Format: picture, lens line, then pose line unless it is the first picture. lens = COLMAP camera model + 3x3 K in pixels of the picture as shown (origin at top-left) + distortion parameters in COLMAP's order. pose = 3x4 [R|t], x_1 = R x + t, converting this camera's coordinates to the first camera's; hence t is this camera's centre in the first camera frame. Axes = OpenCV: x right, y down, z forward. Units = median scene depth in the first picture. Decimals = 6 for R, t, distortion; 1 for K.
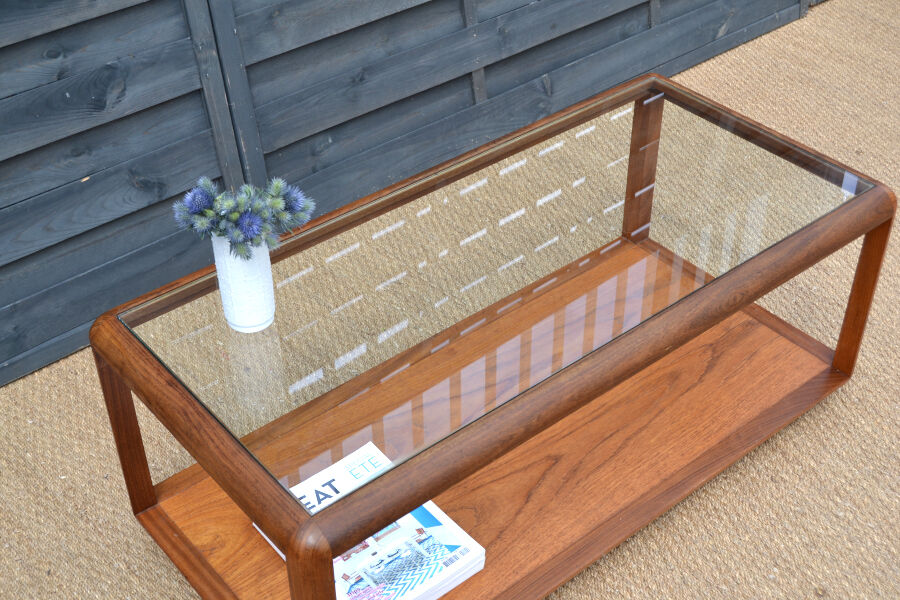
lens RADIAL K [[1219.6, 0, 450.0], [0, 1219.6, 300.0], [0, 0, 1]] dist [-0.004072, -0.023247]
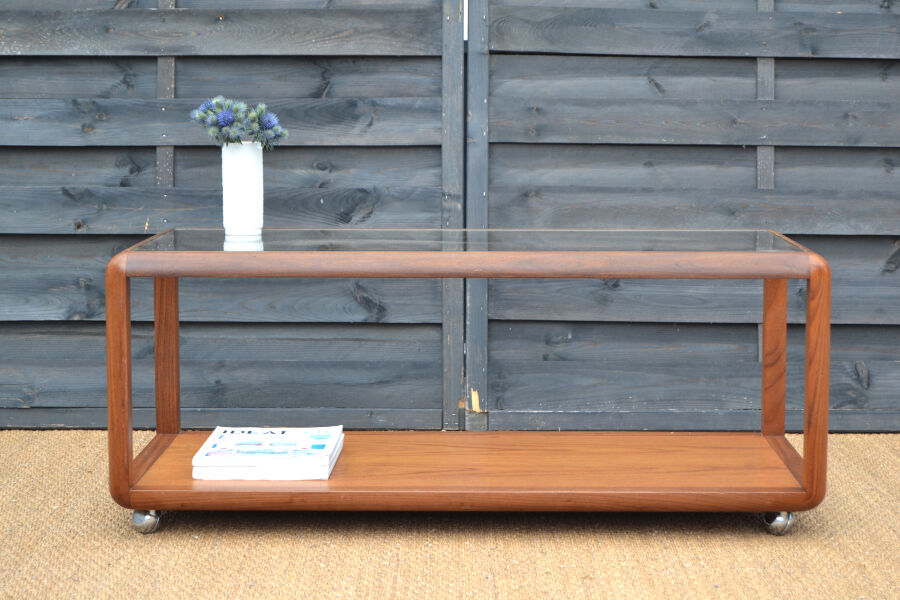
lens RADIAL K [[2101.6, 0, 450.0], [0, 2101.6, 300.0], [0, 0, 1]] dist [0.018027, -0.176852]
pose [[0.756616, 0.076001, -0.649428, 1.072055], [-0.407666, 0.831375, -0.377657, 0.608091], [0.511216, 0.550491, 0.660014, -0.233916]]
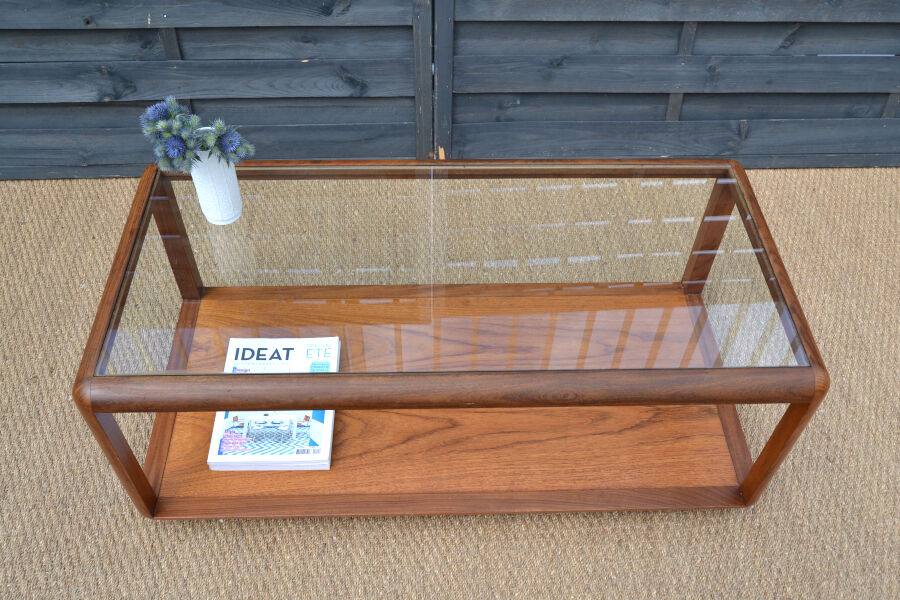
lens RADIAL K [[812.3, 0, 450.0], [0, 812.3, 300.0], [0, 0, 1]] dist [-0.021635, 0.003604]
pose [[0.790430, 0.477046, -0.384249, 0.292779], [-0.397687, 0.876763, 0.270430, -0.169770], [0.465903, -0.060945, 0.882734, 0.260305]]
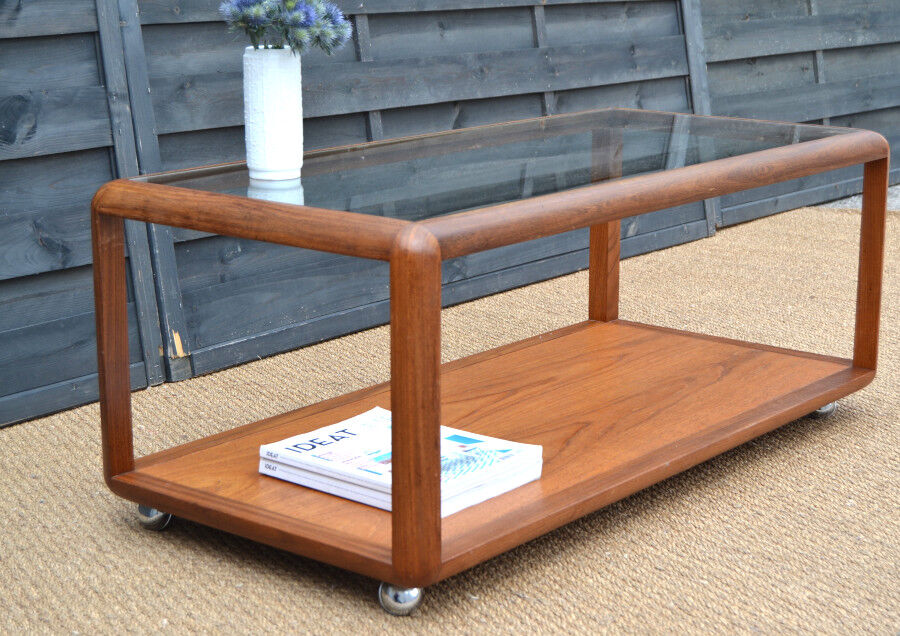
lens RADIAL K [[1753.2, 0, 490.1], [0, 1753.2, 318.5], [0, 0, 1]] dist [-0.001827, -0.114755]
pose [[0.976744, -0.037441, 0.211114, -0.212963], [0.123414, 0.903343, -0.410781, 0.499892], [-0.175328, 0.427283, 0.886955, -0.117133]]
